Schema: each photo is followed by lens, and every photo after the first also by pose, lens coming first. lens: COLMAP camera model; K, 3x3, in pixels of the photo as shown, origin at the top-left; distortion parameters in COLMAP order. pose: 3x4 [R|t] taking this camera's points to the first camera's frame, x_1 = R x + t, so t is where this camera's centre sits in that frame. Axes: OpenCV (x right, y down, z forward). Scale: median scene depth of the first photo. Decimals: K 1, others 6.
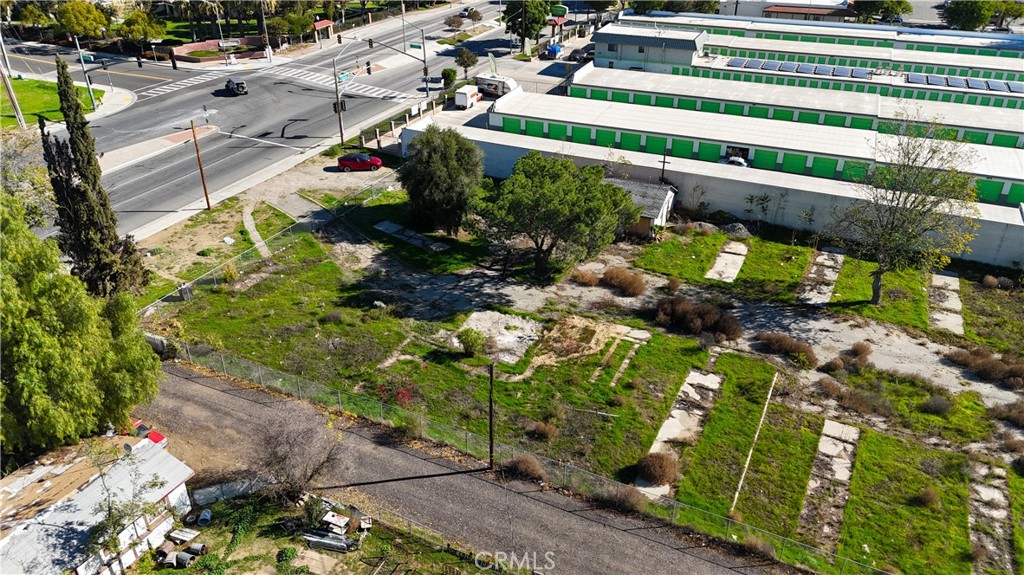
lens RADIAL K [[747.6, 0, 512.0], [0, 747.6, 287.5], [0, 0, 1]] dist [0.103160, -0.102629]
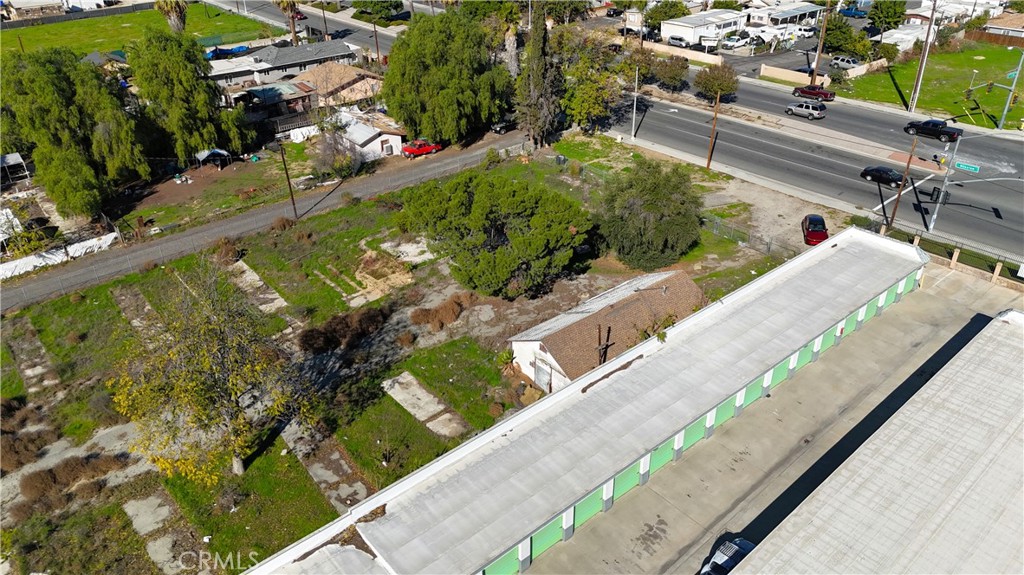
lens RADIAL K [[749.3, 0, 512.0], [0, 749.3, 287.5], [0, 0, 1]] dist [0.094207, -0.108812]
pose [[-0.412026, 0.456060, -0.788824, 0.892511], [-0.442802, 0.656402, 0.610788, -0.692609], [0.796342, 0.600954, -0.068510, 1.175870]]
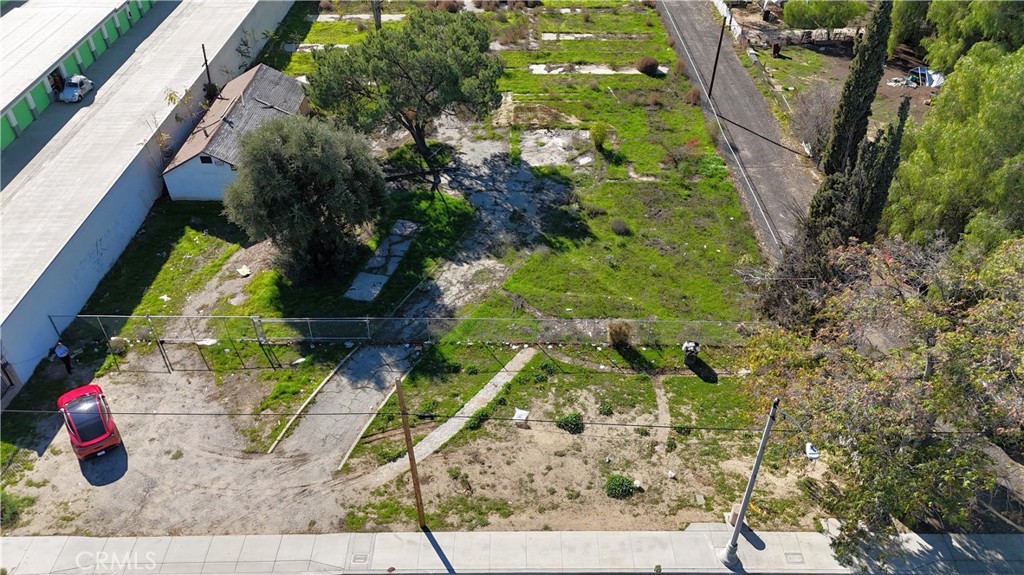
lens RADIAL K [[749.3, 0, 512.0], [0, 749.3, 287.5], [0, 0, 1]] dist [0.094207, -0.108812]
pose [[-0.419569, -0.568910, 0.707321, -0.805908], [0.457167, 0.540744, 0.706112, -0.571310], [-0.784194, 0.619627, 0.033207, 1.065377]]
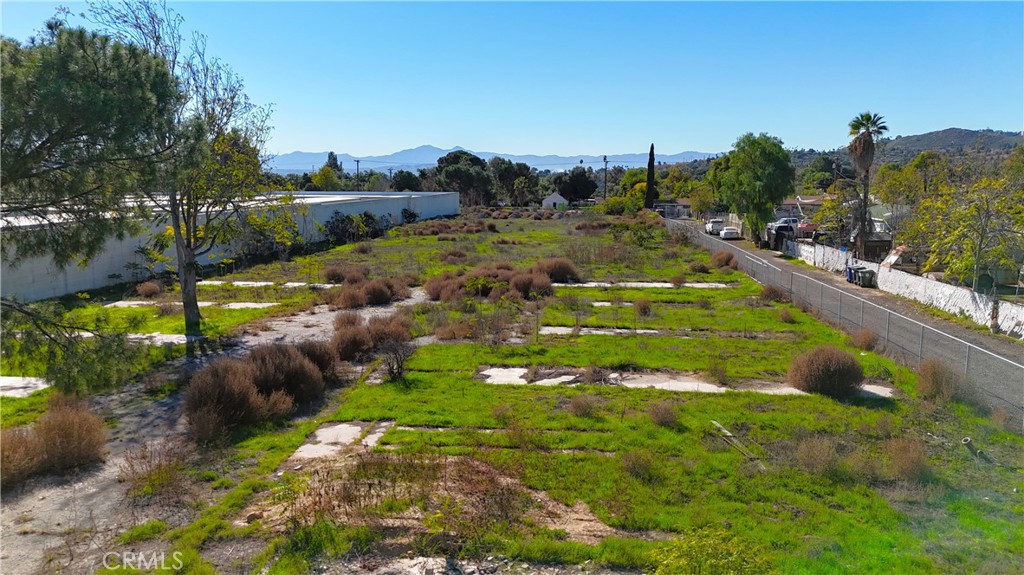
lens RADIAL K [[747.6, 0, 512.0], [0, 747.6, 287.5], [0, 0, 1]] dist [0.103160, -0.102629]
pose [[-0.323600, -0.137845, 0.936099, -0.171674], [0.472722, 0.833459, 0.286147, -0.055716], [-0.819644, 0.535112, -0.204545, 0.914282]]
